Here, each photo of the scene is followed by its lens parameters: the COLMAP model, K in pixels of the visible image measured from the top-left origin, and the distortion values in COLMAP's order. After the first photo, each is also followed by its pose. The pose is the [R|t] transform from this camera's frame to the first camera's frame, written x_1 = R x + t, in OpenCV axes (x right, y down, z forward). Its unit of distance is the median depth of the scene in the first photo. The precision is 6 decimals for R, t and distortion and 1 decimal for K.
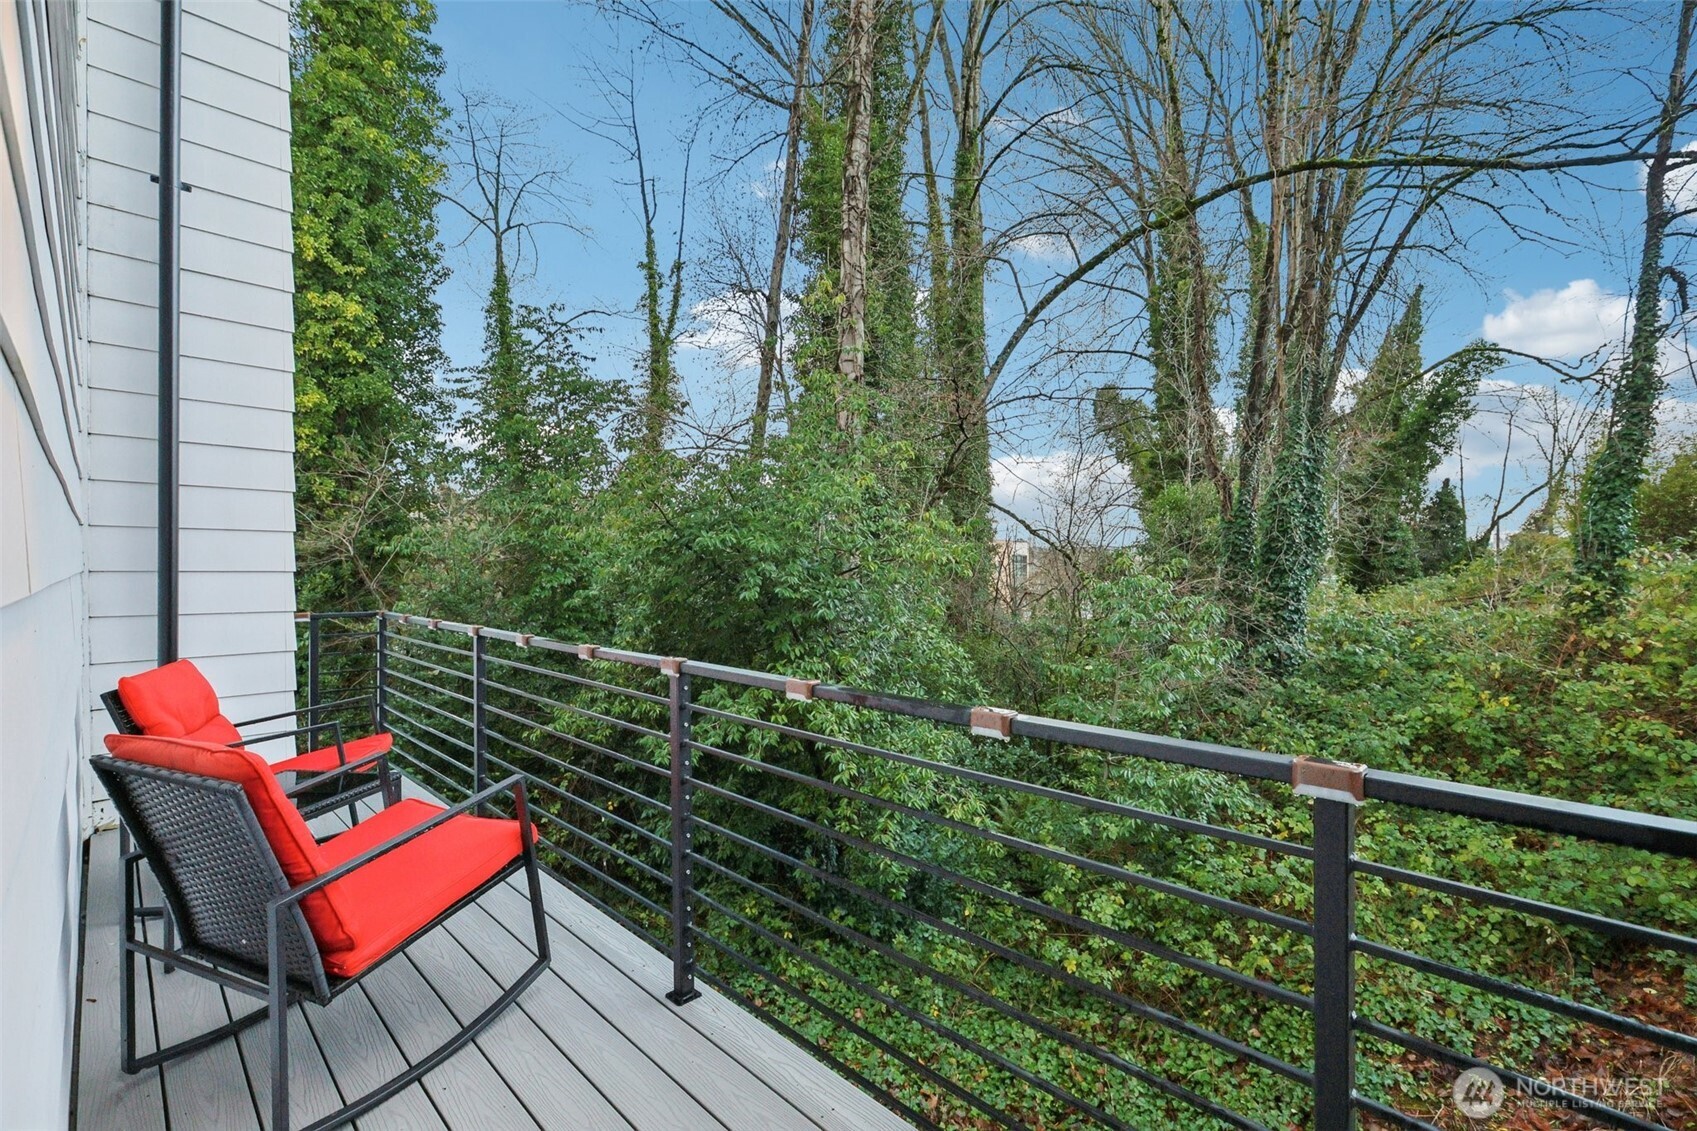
lens RADIAL K [[756.3, 0, 858.1], [0, 756.3, 569.4], [0, 0, 1]] dist [0.001381, 0.000256]
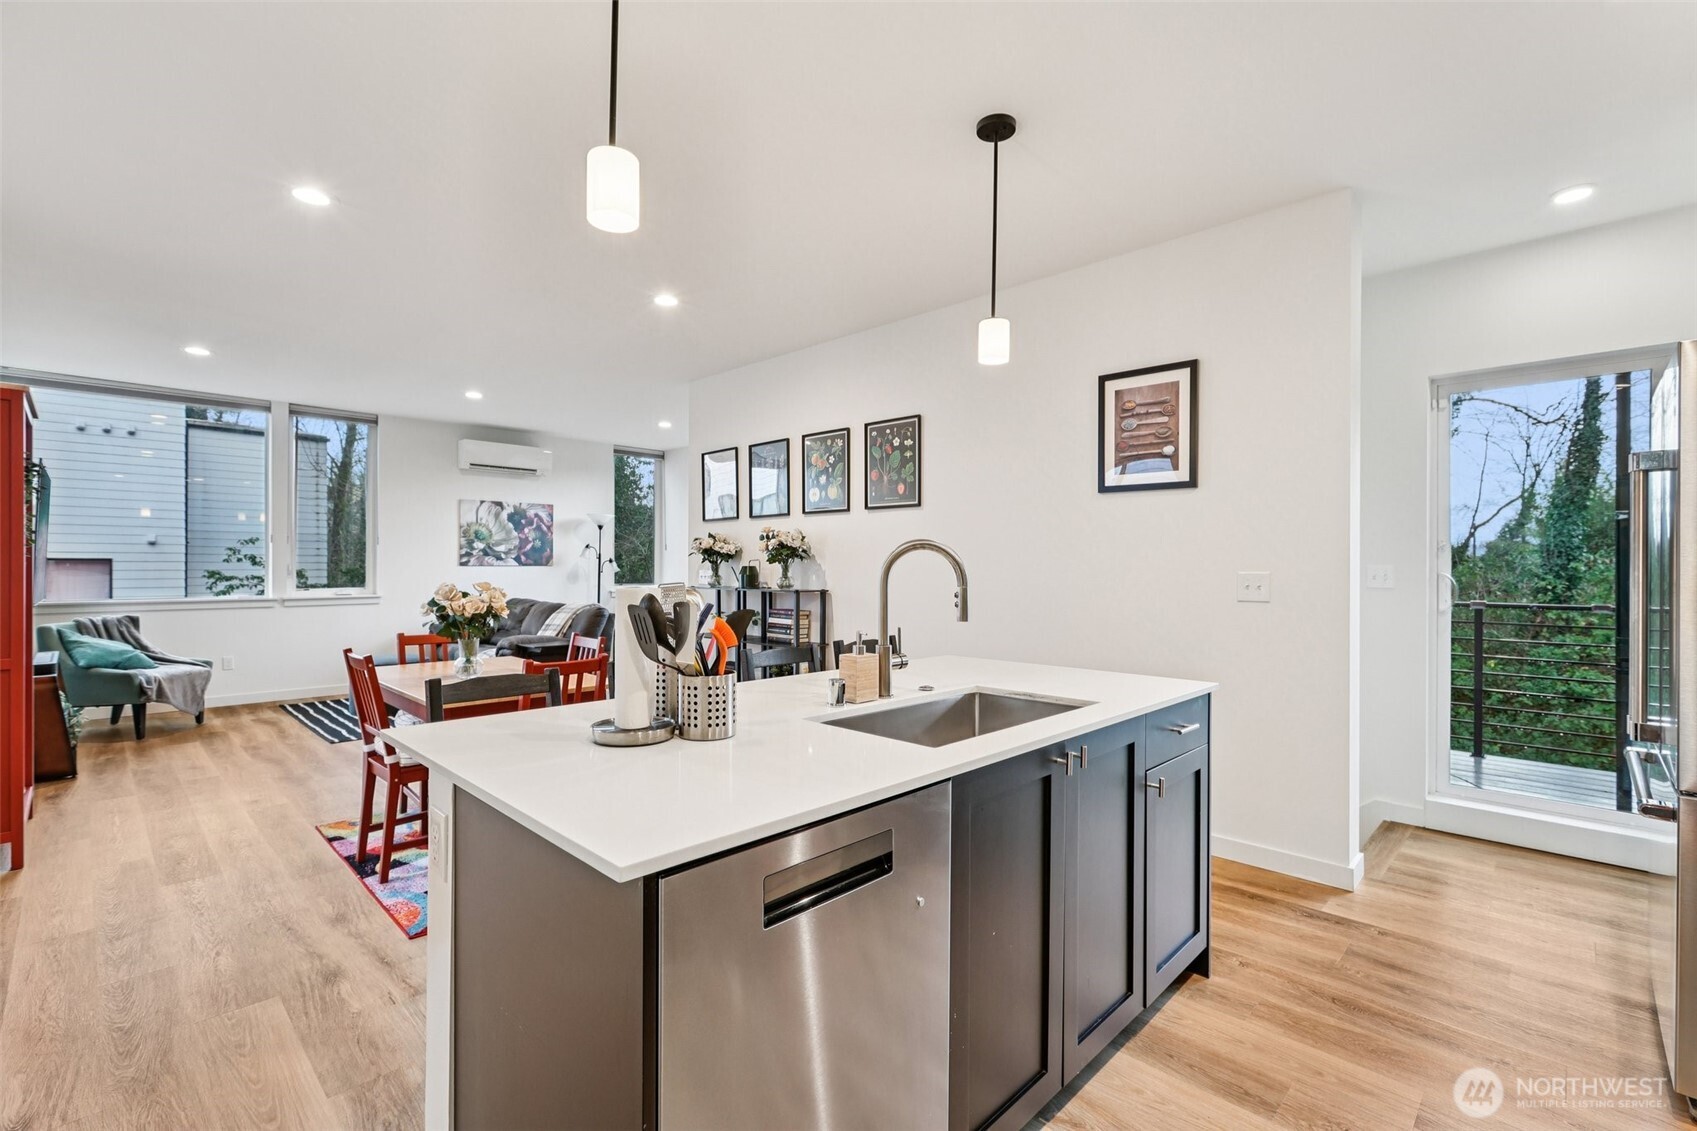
lens RADIAL K [[756.3, 0, 851.9], [0, 756.3, 565.3], [0, 0, 1]] dist [0.001381, 0.000256]
pose [[0.999828, 0.009603, 0.015848, -0.317654], [-0.009529, 0.999943, -0.004739, 0.009579], [-0.015893, 0.004587, 0.999863, -0.345779]]
